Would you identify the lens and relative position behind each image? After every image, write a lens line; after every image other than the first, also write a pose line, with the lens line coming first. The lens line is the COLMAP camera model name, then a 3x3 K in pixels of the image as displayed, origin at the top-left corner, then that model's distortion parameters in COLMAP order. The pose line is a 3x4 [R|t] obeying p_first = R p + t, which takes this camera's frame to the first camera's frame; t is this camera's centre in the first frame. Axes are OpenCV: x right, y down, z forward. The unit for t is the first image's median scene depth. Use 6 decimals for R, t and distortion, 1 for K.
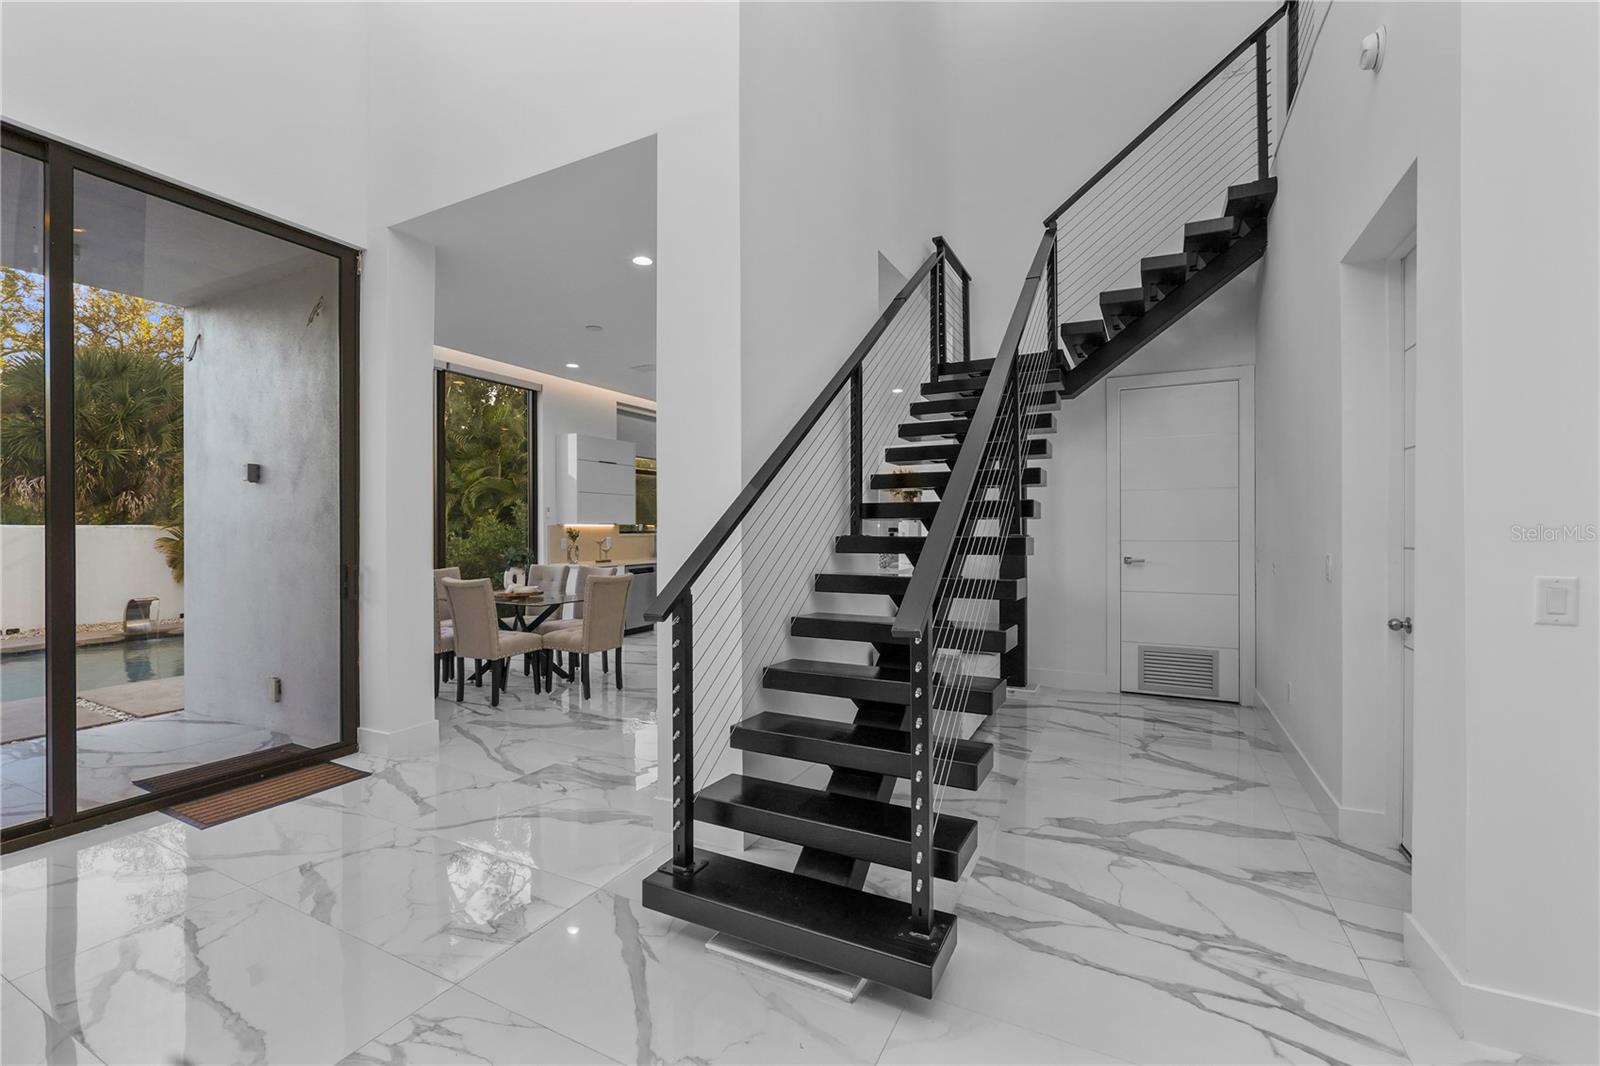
lens RADIAL K [[678.4, 0, 800.1], [0, 678.4, 528.4], [0, 0, 1]] dist [-0.009792, 0.000129]
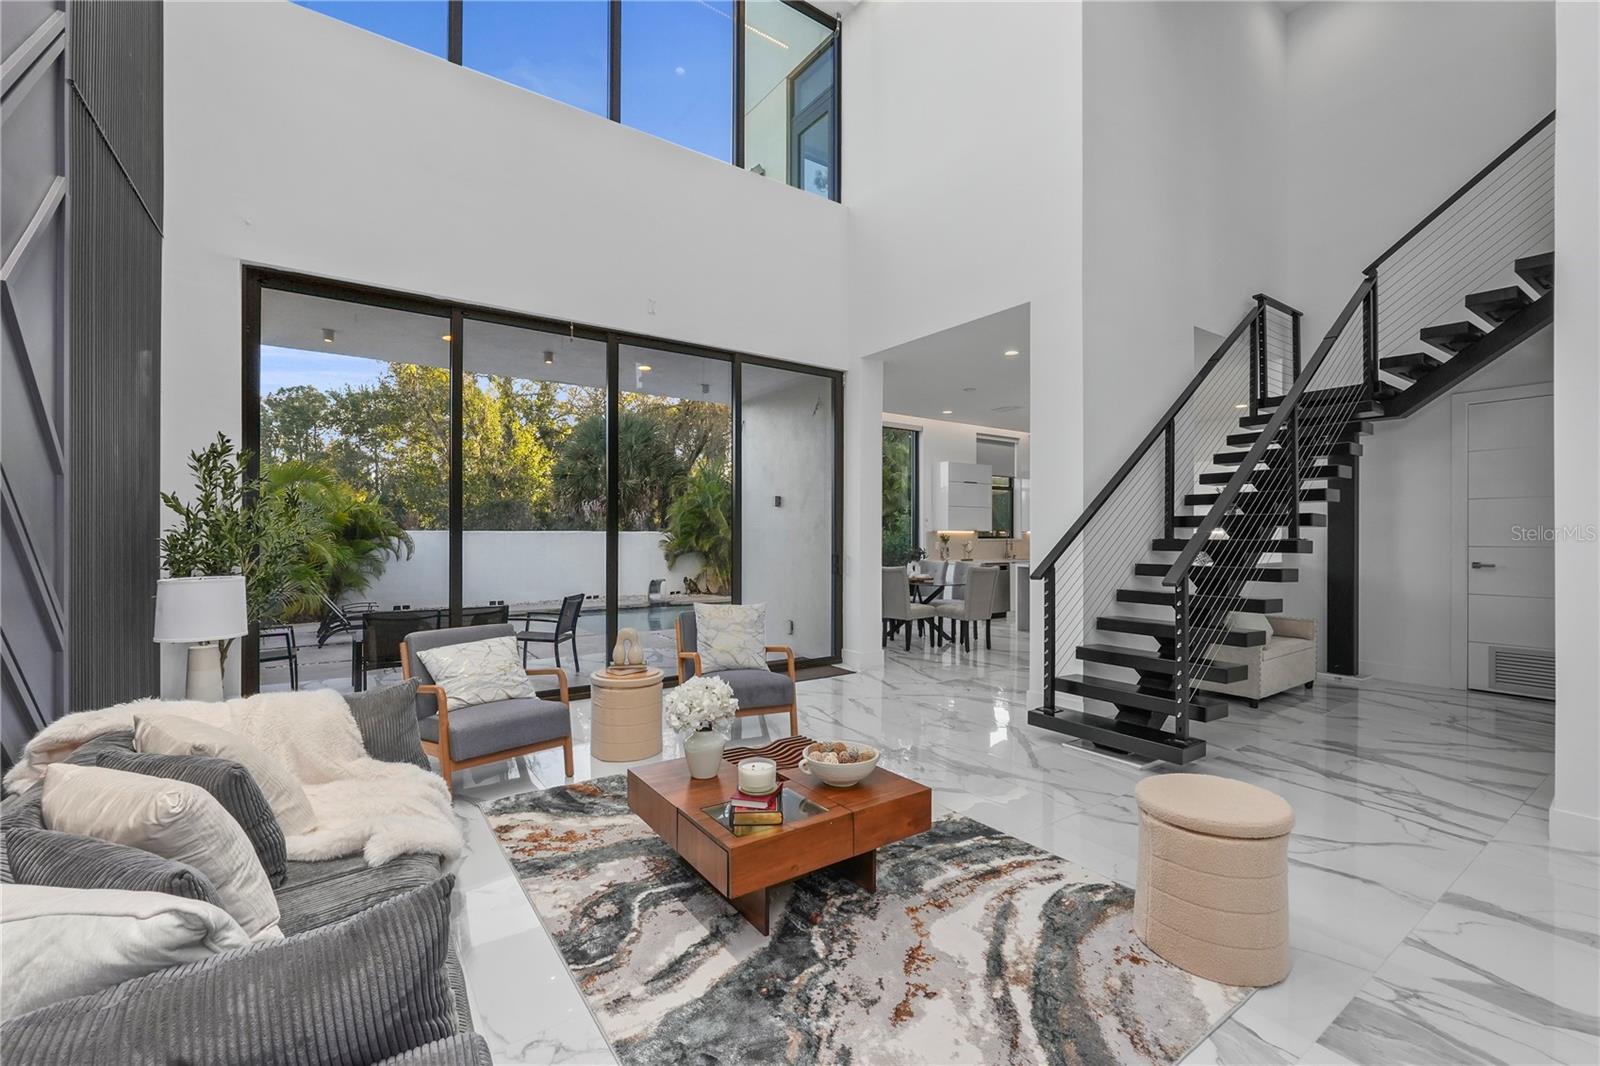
lens RADIAL K [[685.9, 0, 797.4], [0, 685.9, 535.5], [0, 0, 1]] dist [-0.006785, 0.000156]
pose [[0.885784, 0.003327, -0.464086, 0.050547], [-0.003004, 0.999994, 0.001435, 0.003205], [0.464088, 0.000123, 0.885789, -0.570595]]
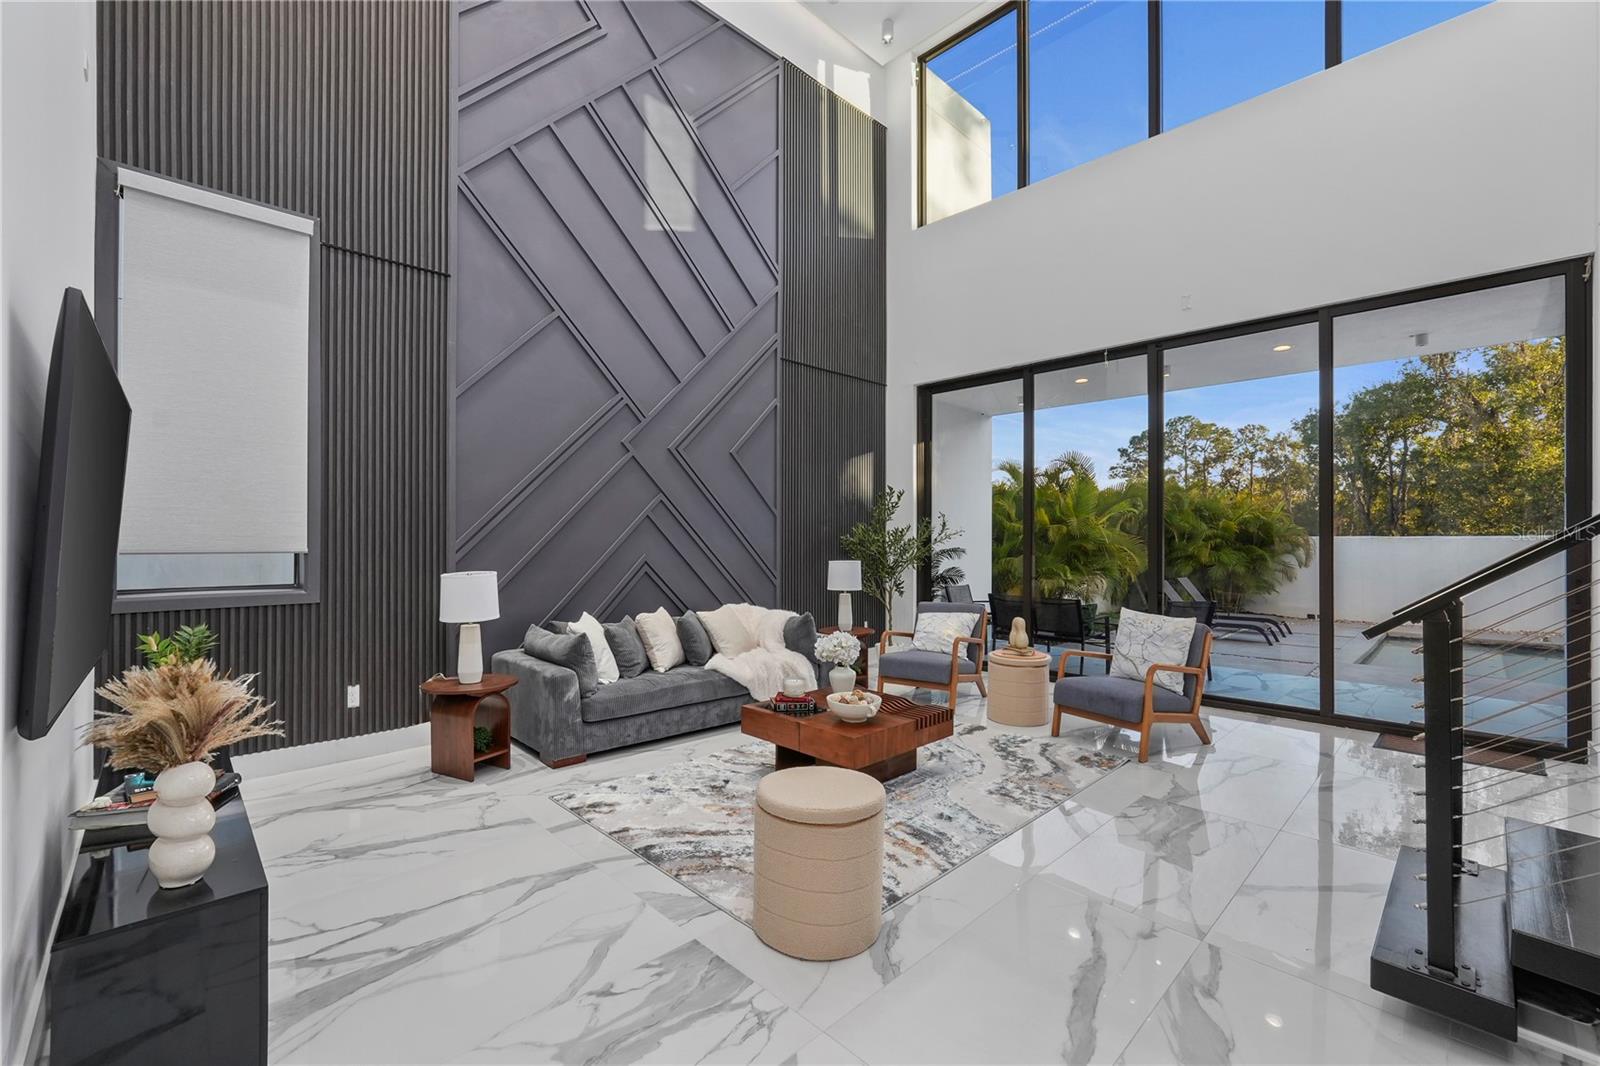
lens RADIAL K [[672.9, 0, 804.8], [0, 672.9, 536.3], [0, 0, 1]] dist [-0.001858, 0.000483]
pose [[-0.314518, -0.005830, -0.949234, 0.620012], [-0.000075, 0.999981, -0.006117, 0.008696], [0.949252, -0.001852, -0.314512, 0.211733]]
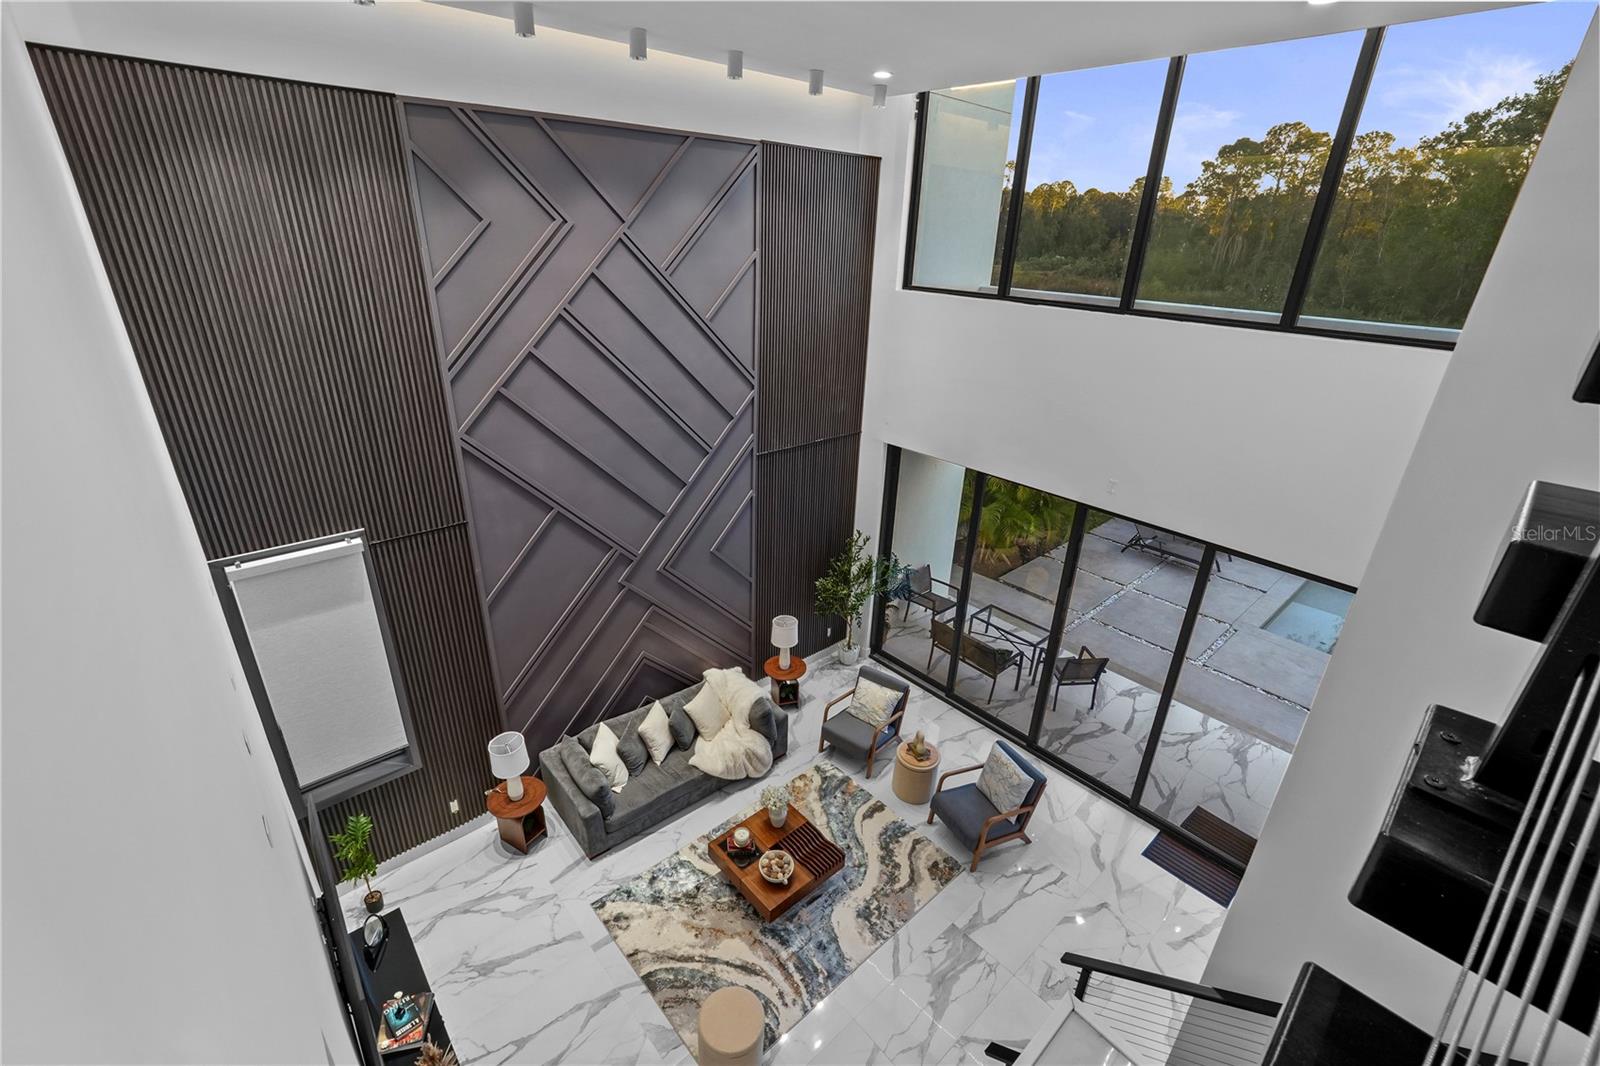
lens RADIAL K [[689.8, 0, 800.0], [0, 689.8, 533.0], [0, 0, 1]] dist [-0.001768, 0.000146]
pose [[-0.355501, 0.365103, -0.860418, 0.710010], [-0.034575, 0.914785, 0.402458, -0.942563], [0.934036, 0.172823, -0.312584, 0.358431]]
